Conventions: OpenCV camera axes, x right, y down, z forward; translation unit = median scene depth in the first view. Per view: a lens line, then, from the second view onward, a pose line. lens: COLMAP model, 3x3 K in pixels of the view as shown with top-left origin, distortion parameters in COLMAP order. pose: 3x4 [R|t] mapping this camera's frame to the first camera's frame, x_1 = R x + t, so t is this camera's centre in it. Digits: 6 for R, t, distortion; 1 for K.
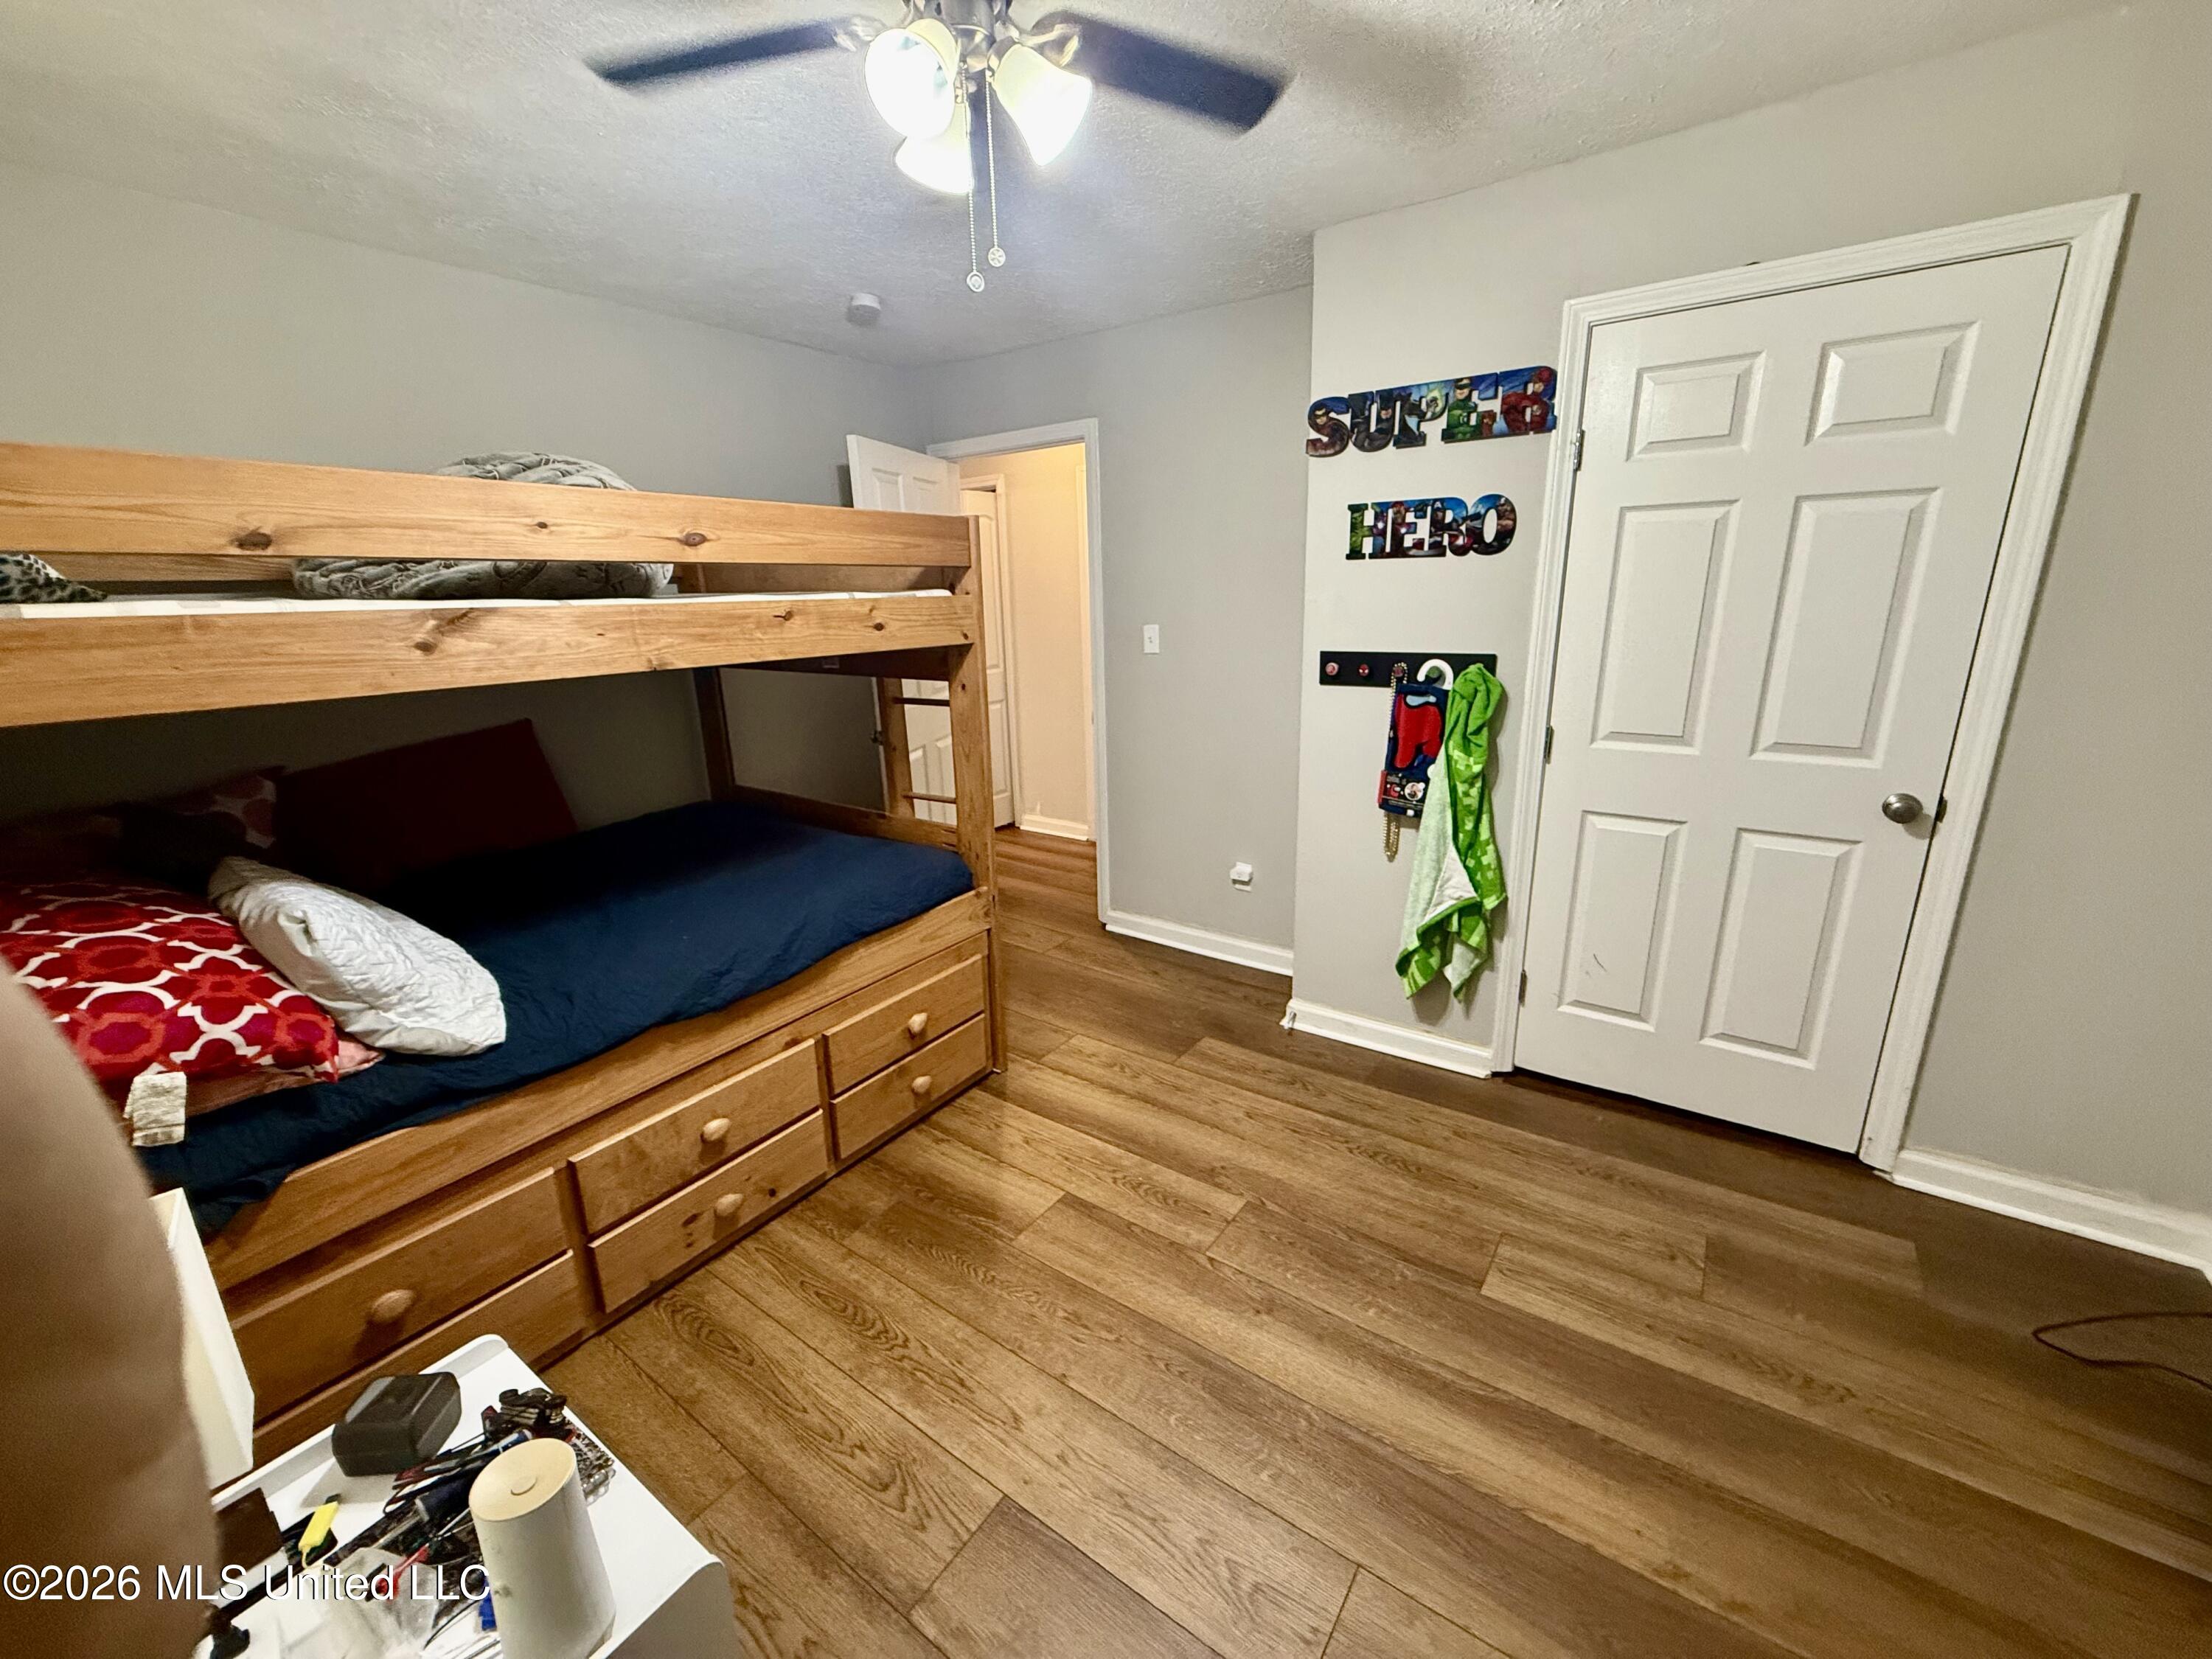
lens RADIAL K [[878.7, 0, 1102.7], [0, 878.7, 830.9], [0, 0, 1]] dist [0.001392, 0.000073]
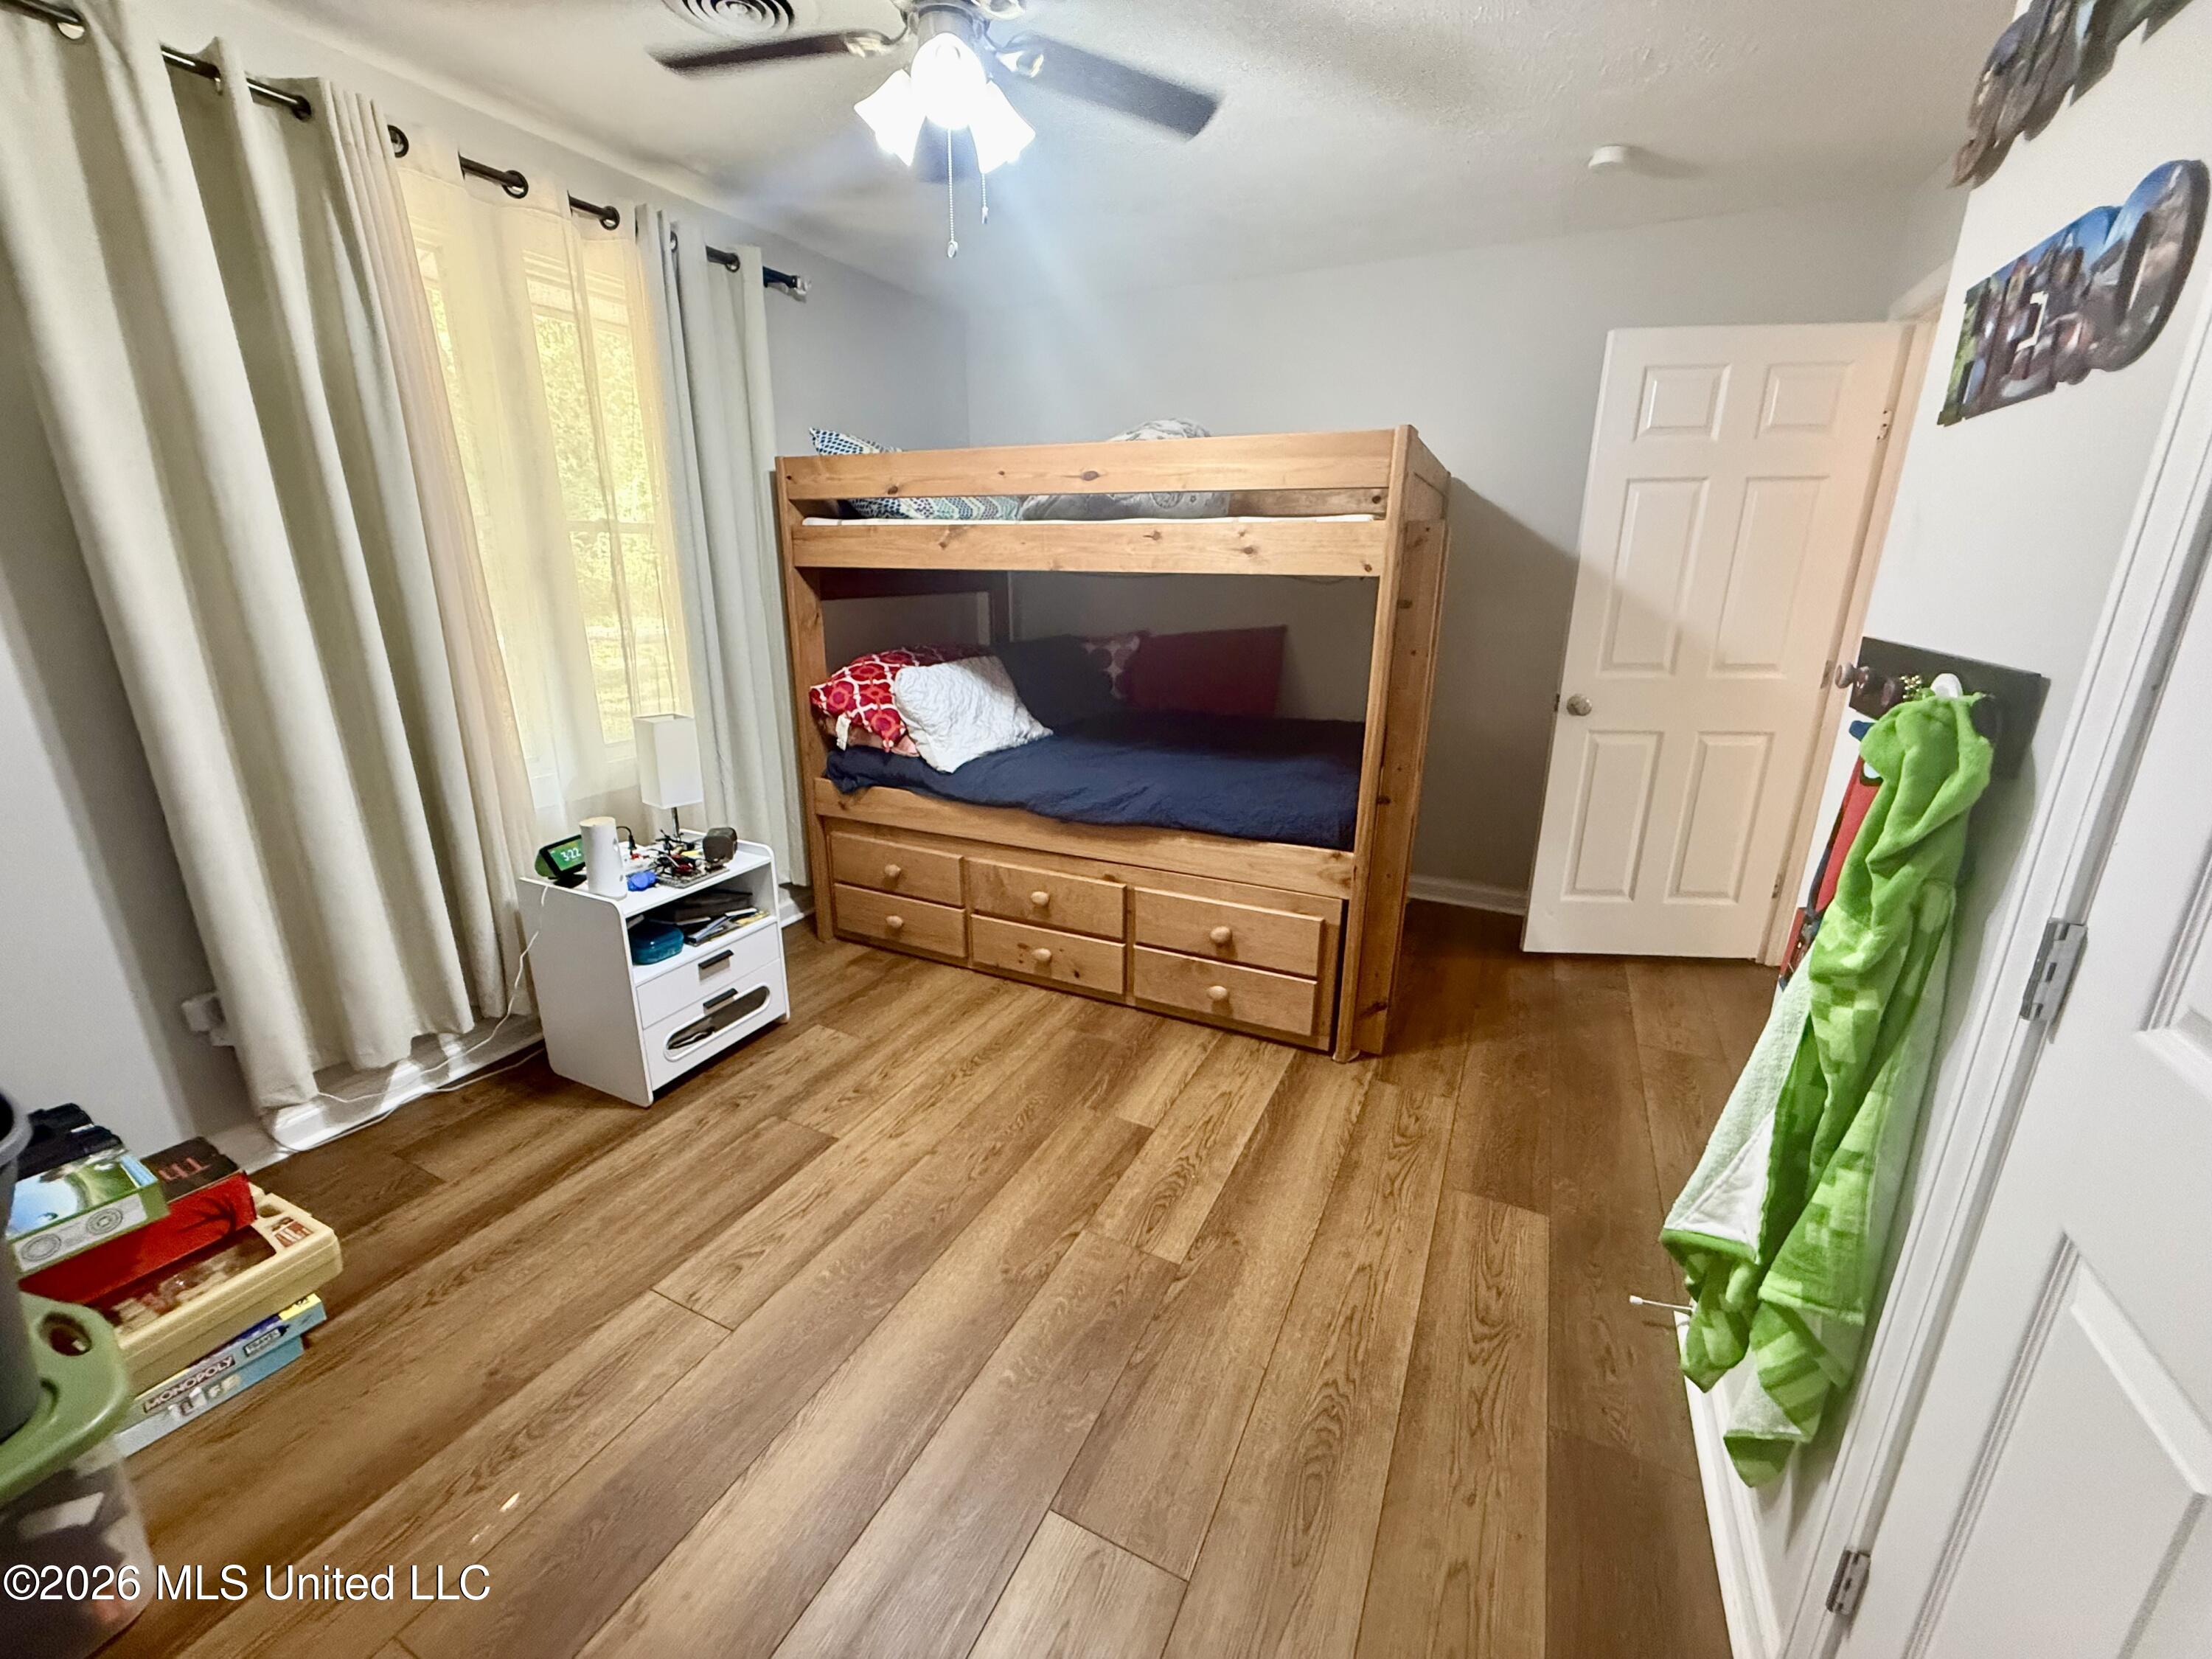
lens RADIAL K [[878.7, 0, 1102.7], [0, 878.7, 830.9], [0, 0, 1]] dist [0.001392, 0.000073]
pose [[0.168305, 0.315060, -0.934029, 0.826831], [-0.272967, 0.925387, 0.262958, -0.156517], [0.947187, 0.210702, 0.241748, 0.677197]]
